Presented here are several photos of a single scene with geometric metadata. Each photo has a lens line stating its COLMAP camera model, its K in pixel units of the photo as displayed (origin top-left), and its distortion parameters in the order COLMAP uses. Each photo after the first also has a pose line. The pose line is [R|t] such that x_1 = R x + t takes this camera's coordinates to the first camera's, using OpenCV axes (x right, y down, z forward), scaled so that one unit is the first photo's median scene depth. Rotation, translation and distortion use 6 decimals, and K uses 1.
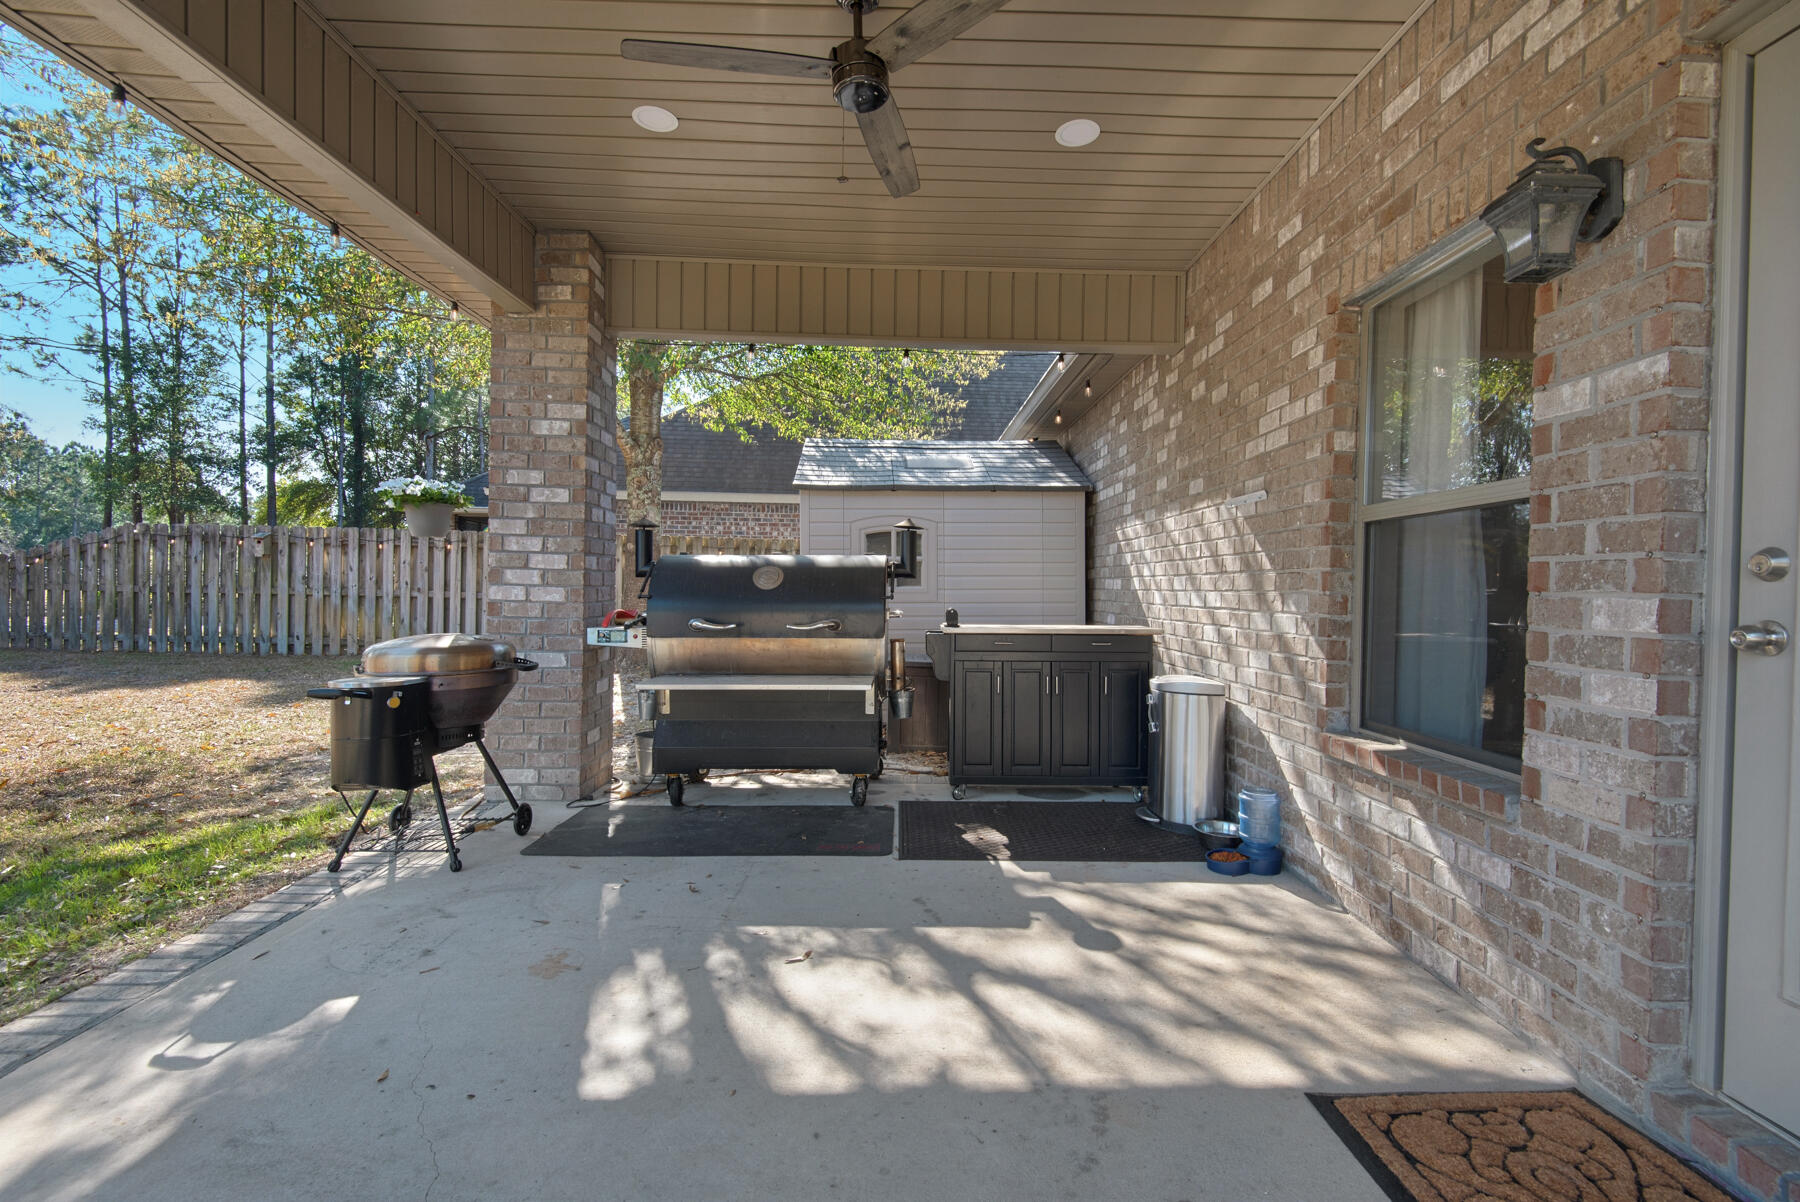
lens RADIAL K [[821.8, 0, 903.5], [0, 821.8, 599.9], [0, 0, 1]] dist [0.005430, -0.005875]
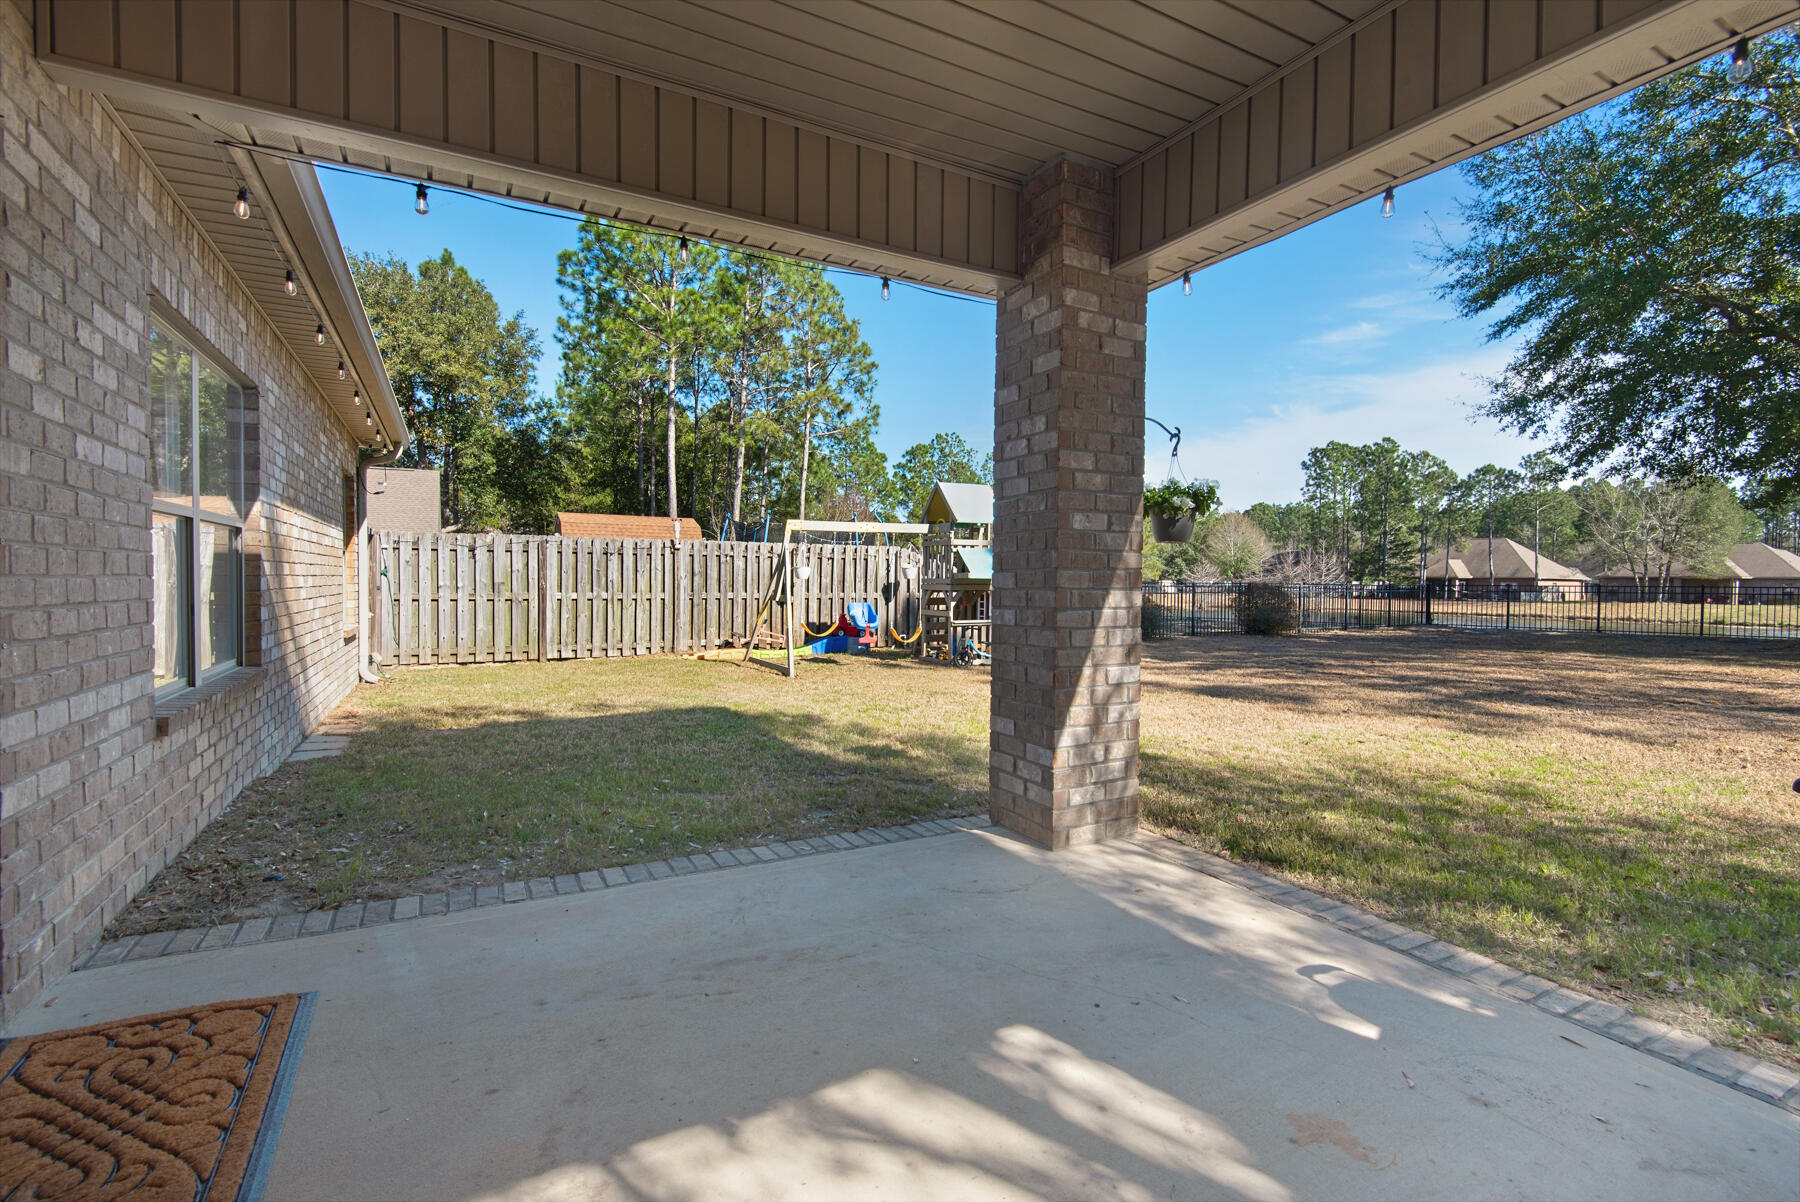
lens RADIAL K [[821.8, 0, 915.9], [0, 821.8, 604.9], [0, 0, 1]] dist [0.005430, -0.005875]
pose [[-0.883416, -0.017293, -0.468269, 0.286097], [-0.034182, 0.999035, 0.027591, -0.025364], [0.467340, 0.040381, -0.883155, 1.777054]]
